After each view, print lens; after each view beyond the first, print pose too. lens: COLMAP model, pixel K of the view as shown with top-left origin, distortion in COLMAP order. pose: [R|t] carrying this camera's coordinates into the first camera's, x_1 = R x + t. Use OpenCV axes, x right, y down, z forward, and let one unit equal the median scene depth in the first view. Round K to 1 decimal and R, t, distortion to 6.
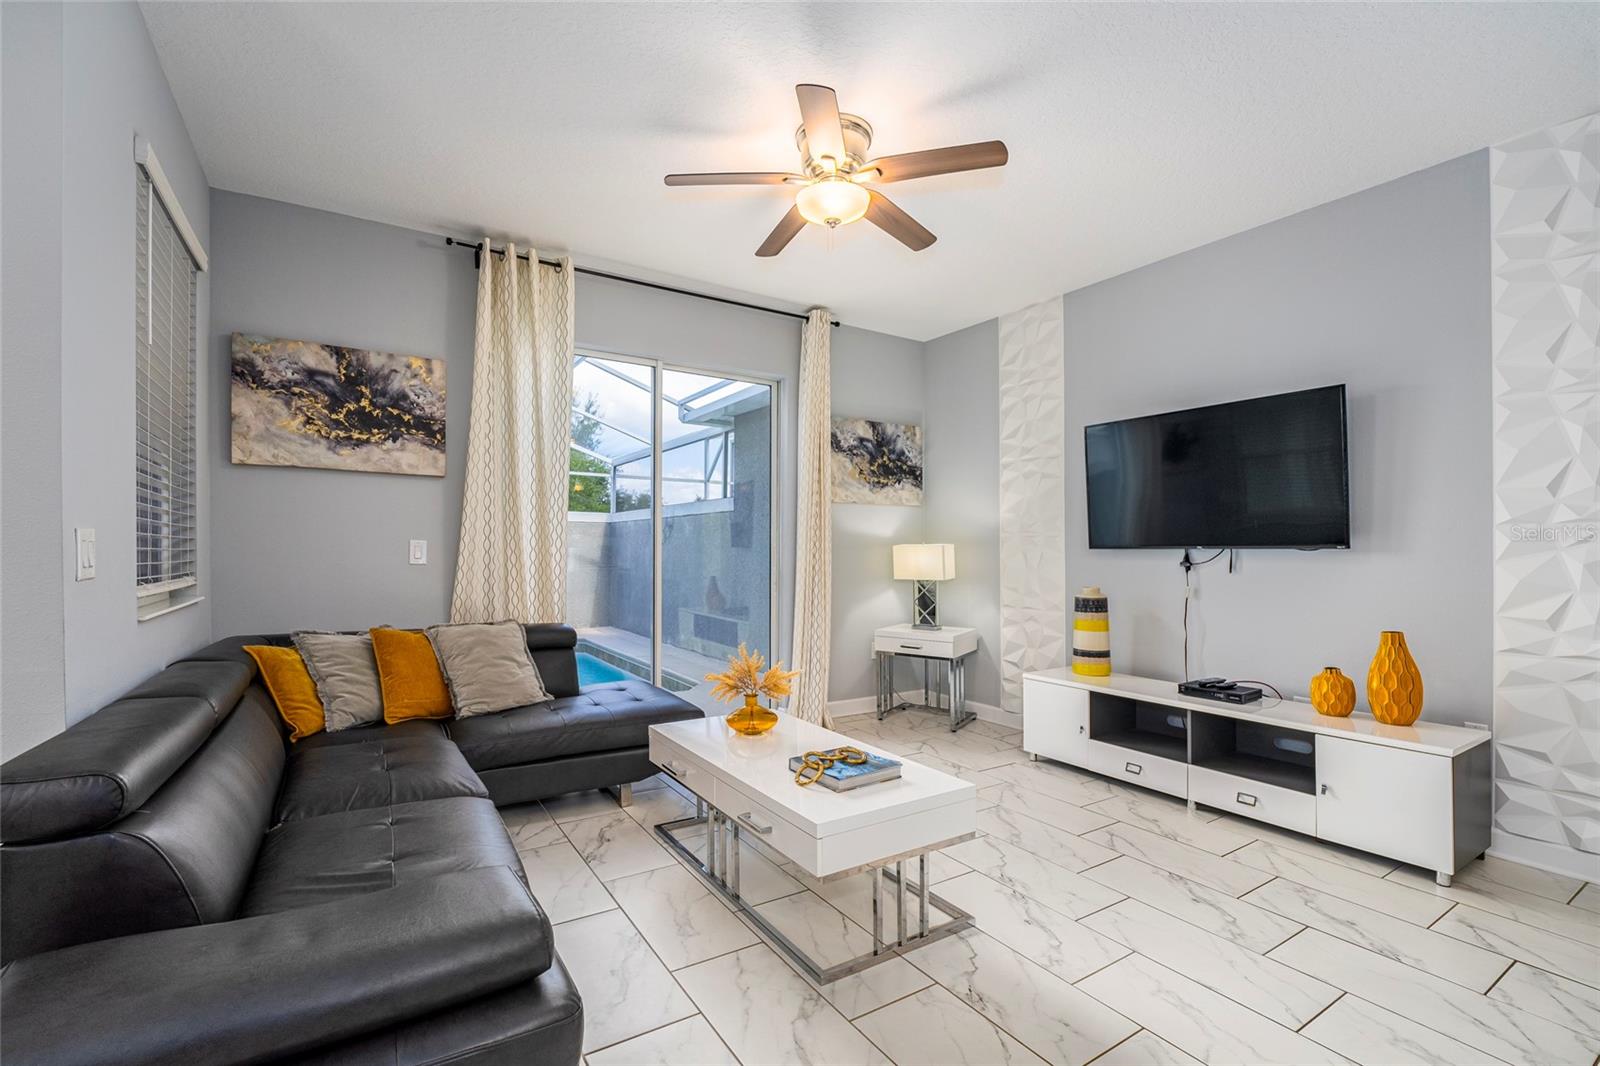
lens RADIAL K [[708.0, 0, 804.9], [0, 708.0, 540.2], [0, 0, 1]] dist [-0.007767, -0.000122]
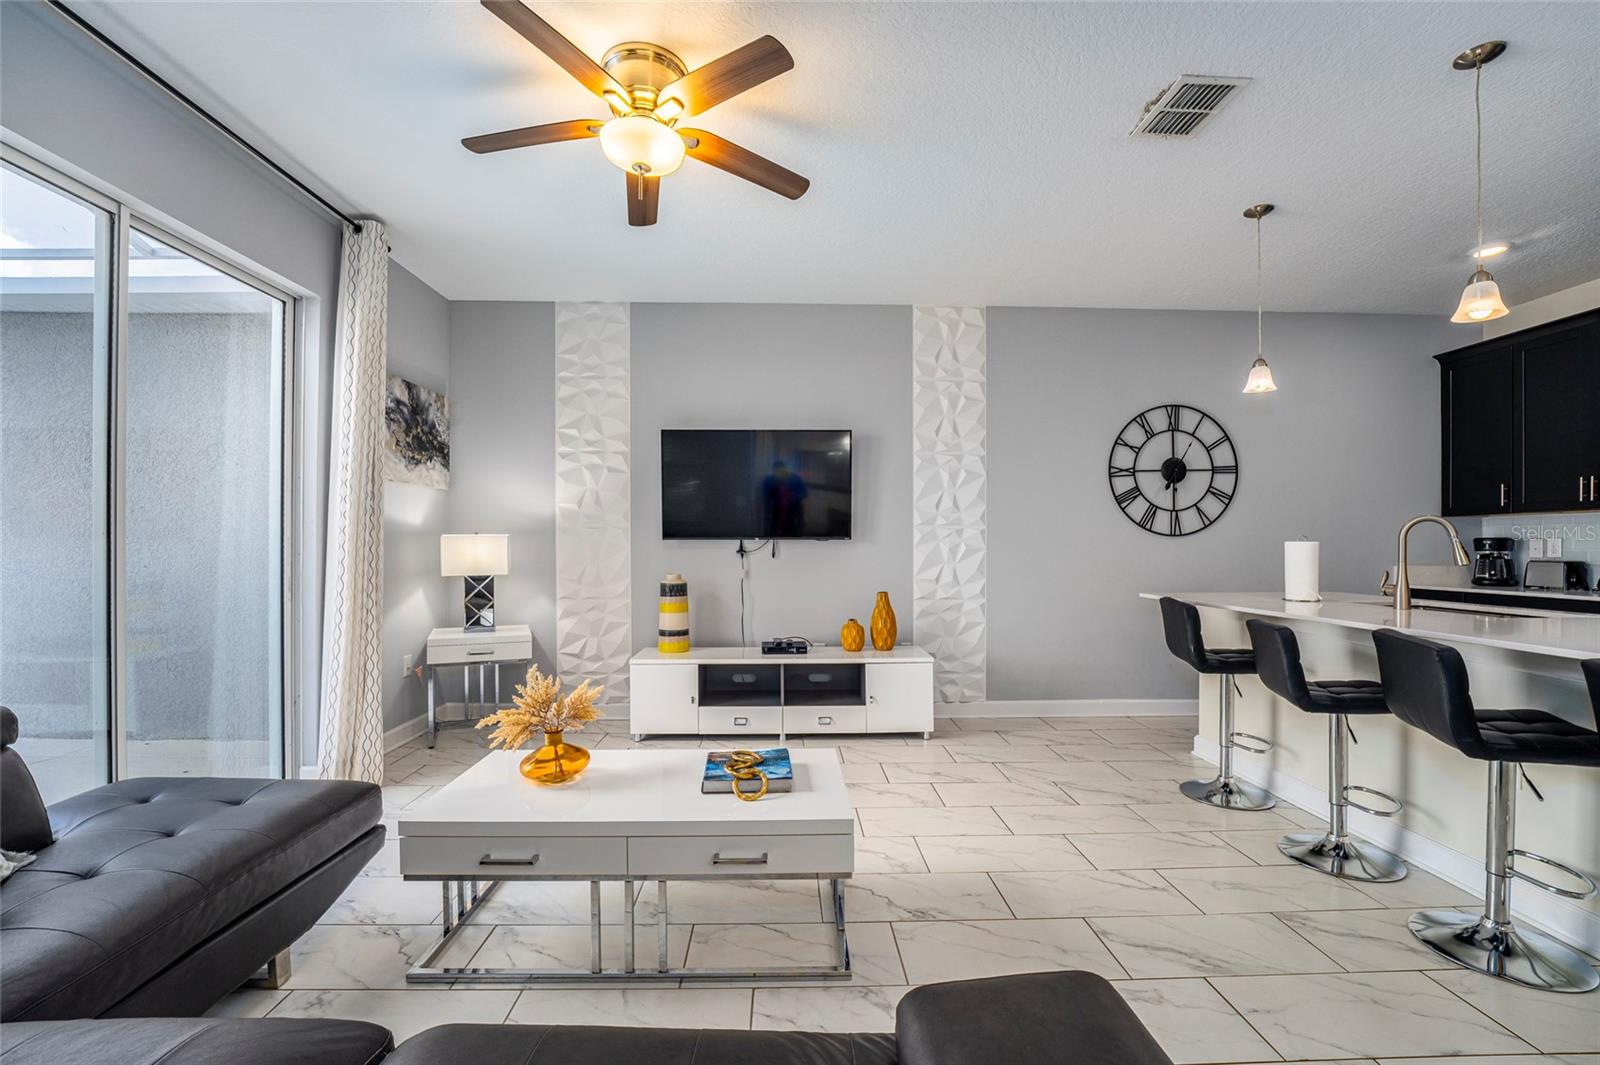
lens RADIAL K [[666.9, 0, 790.4], [0, 666.9, 533.3], [0, 0, 1]] dist [-0.017592, -0.000761]
pose [[0.514921, 0.007823, 0.857202, -0.405357], [-0.010322, 0.999942, -0.002925, 0.003367], [-0.857175, -0.007341, 0.514972, 0.295356]]
